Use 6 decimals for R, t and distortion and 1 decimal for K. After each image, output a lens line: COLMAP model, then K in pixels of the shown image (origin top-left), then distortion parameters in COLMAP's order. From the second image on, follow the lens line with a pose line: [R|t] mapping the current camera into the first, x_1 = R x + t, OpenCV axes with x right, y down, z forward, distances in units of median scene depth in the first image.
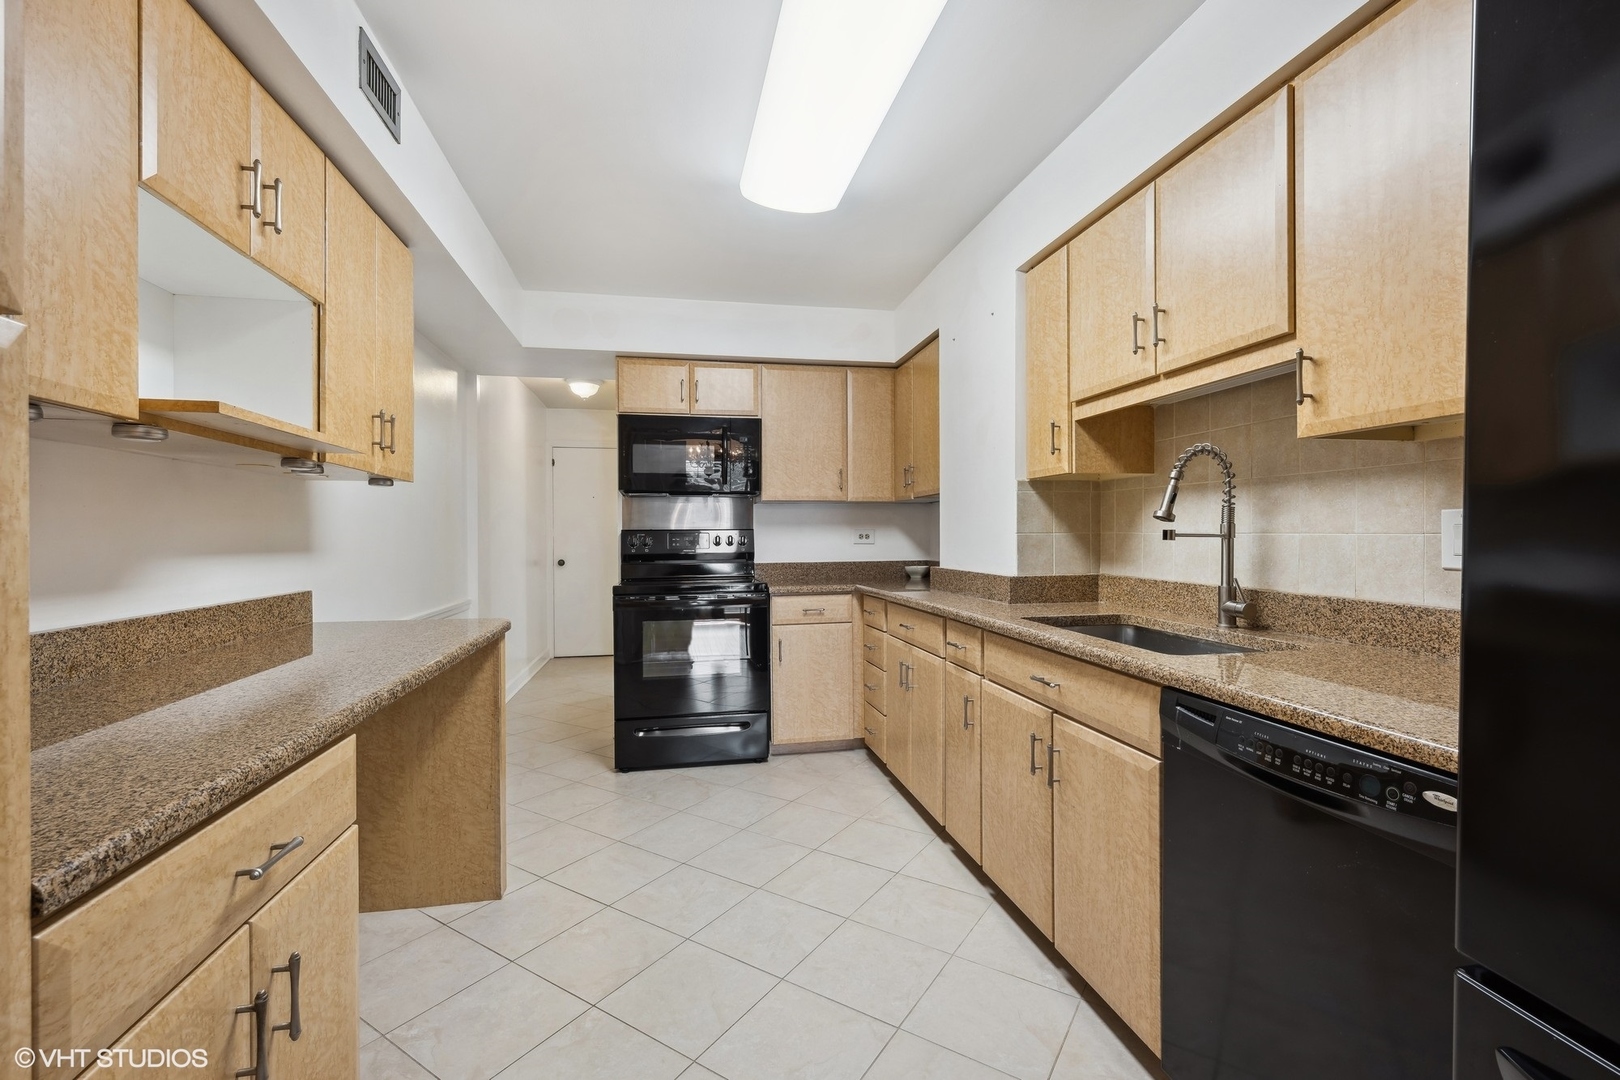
lens RADIAL K [[698.2, 0, 811.3], [0, 698.2, 536.0], [0, 0, 1]] dist [-0.000029, 0.000003]
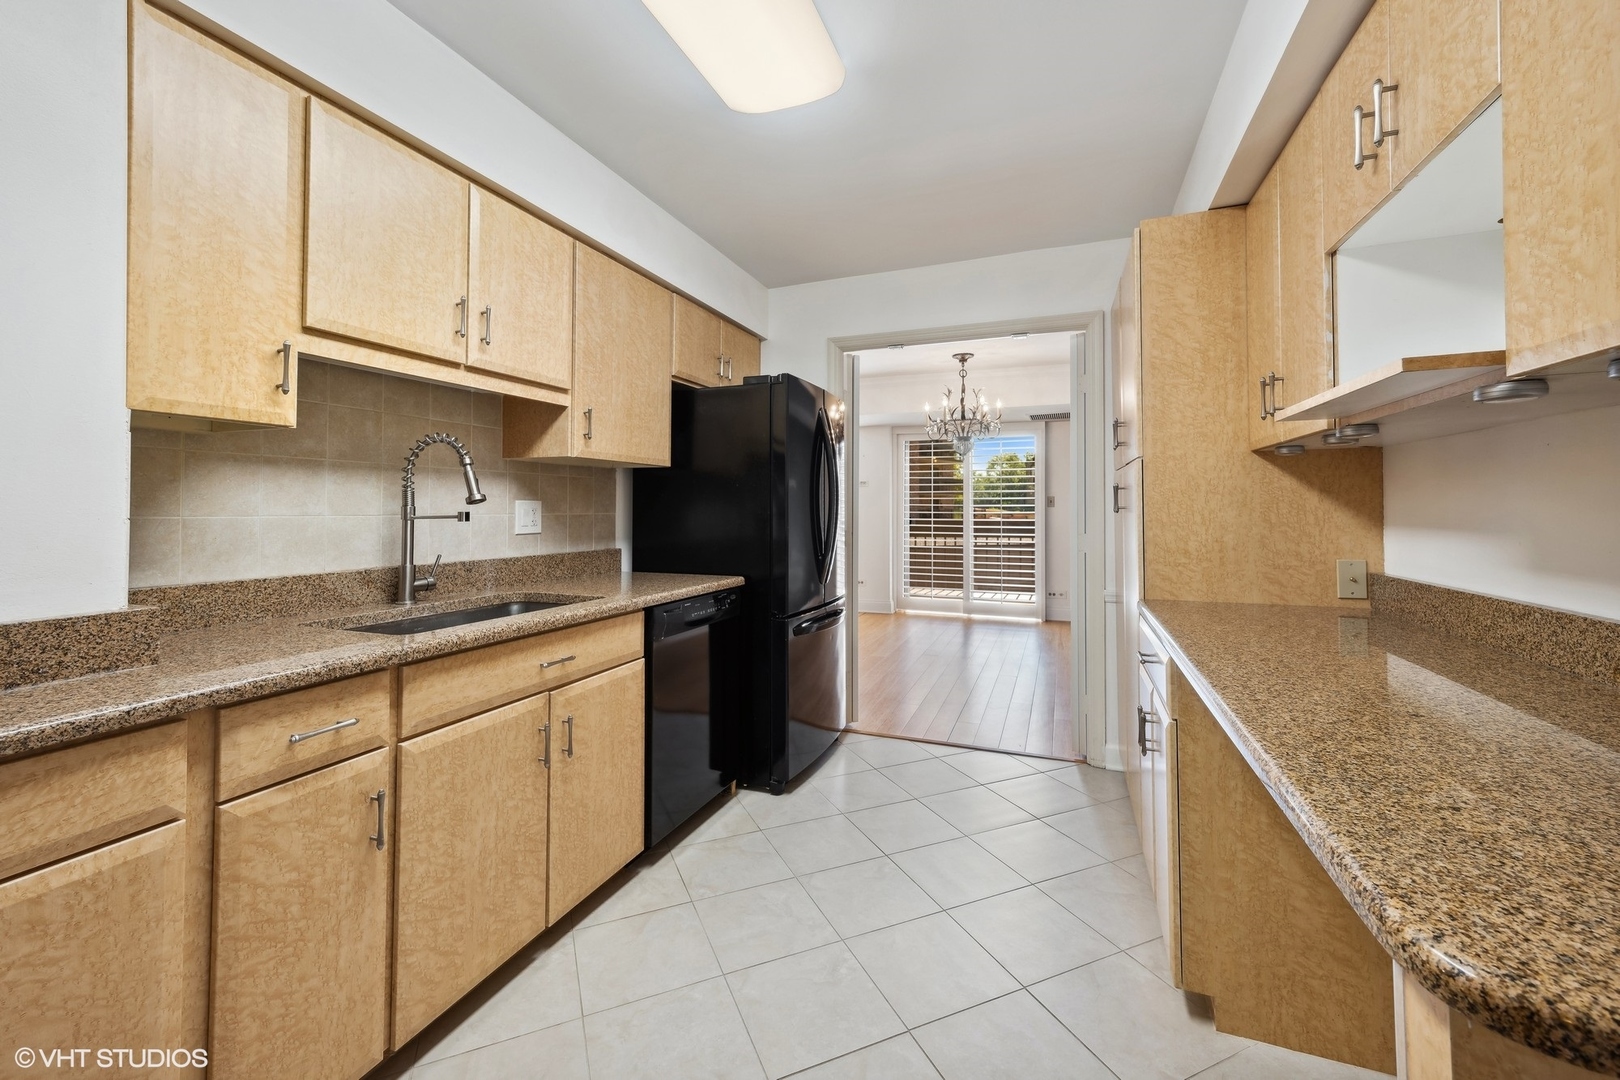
lens RADIAL K [[651.0, 0, 804.6], [0, 651.0, 496.6], [0, 0, 1]] dist [0.003345, 0.000267]
pose [[-0.839363, 0.015654, 0.543345, -0.506510], [0.007584, 0.999825, -0.017090, -0.012734], [-0.543518, -0.010224, -0.839335, 1.684976]]
